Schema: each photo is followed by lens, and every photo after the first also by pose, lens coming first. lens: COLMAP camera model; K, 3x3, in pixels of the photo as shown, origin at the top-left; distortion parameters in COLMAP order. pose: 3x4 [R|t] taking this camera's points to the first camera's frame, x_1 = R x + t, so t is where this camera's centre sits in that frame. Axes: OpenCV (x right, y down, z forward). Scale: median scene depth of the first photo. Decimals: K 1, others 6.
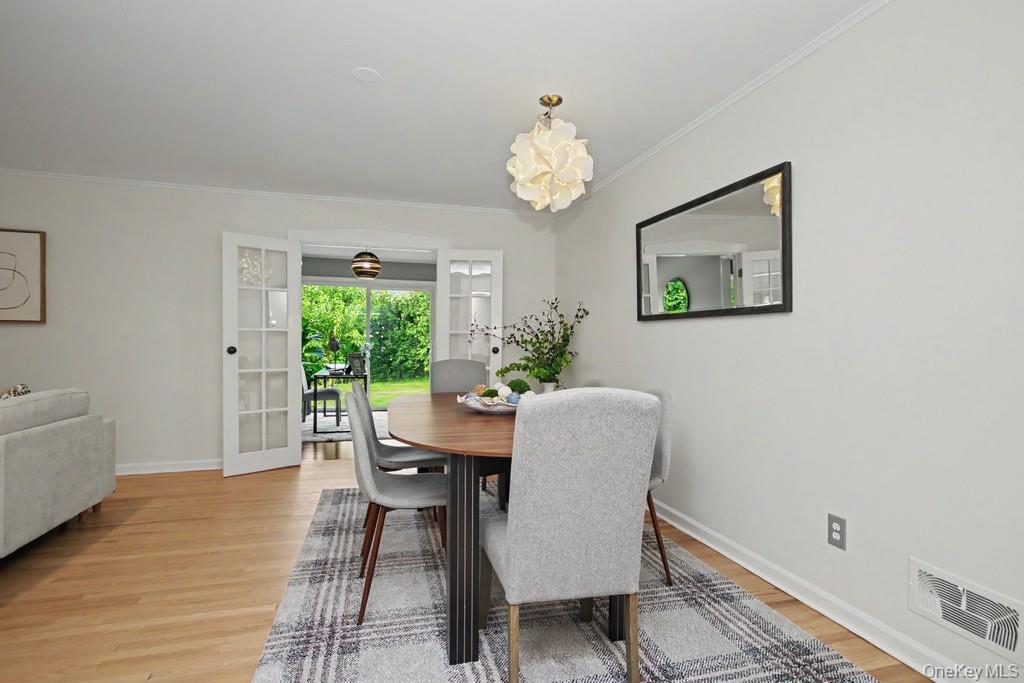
lens RADIAL K [[501.7, 0, 510.6], [0, 501.7, 344.7], [0, 0, 1]] dist [0.002749, 0.001259]
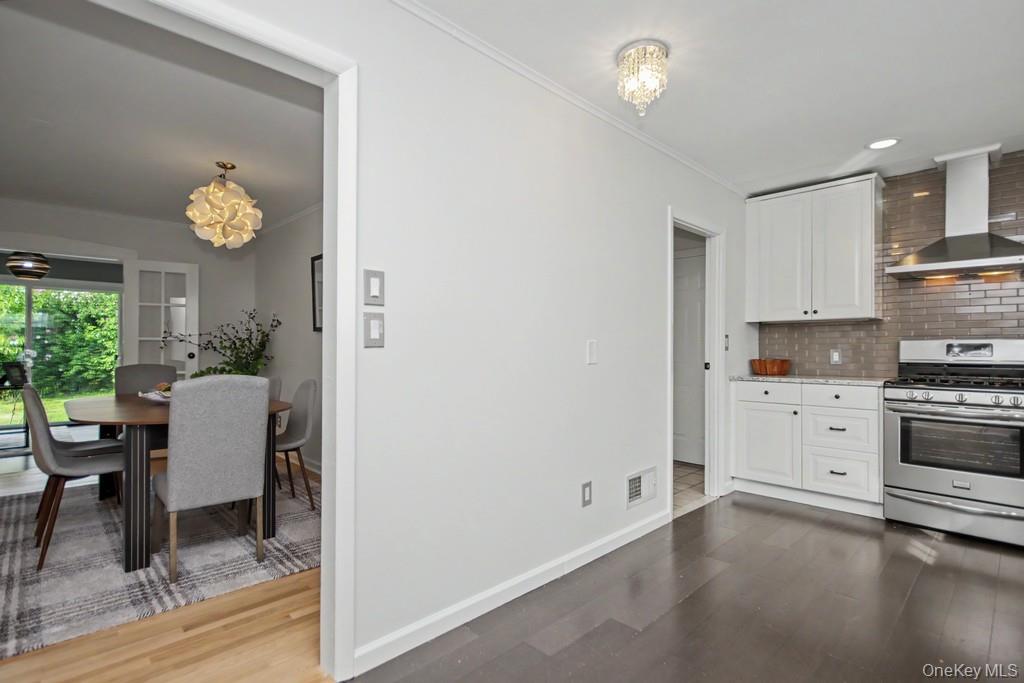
lens RADIAL K [[501.7, 0, 510.6], [0, 501.7, 344.7], [0, 0, 1]] dist [0.002749, 0.001259]
pose [[0.878877, -0.004606, 0.477027, 0.060158], [0.008779, 0.999940, -0.006520, 0.000570], [-0.476968, 0.009918, 0.878865, -0.292381]]
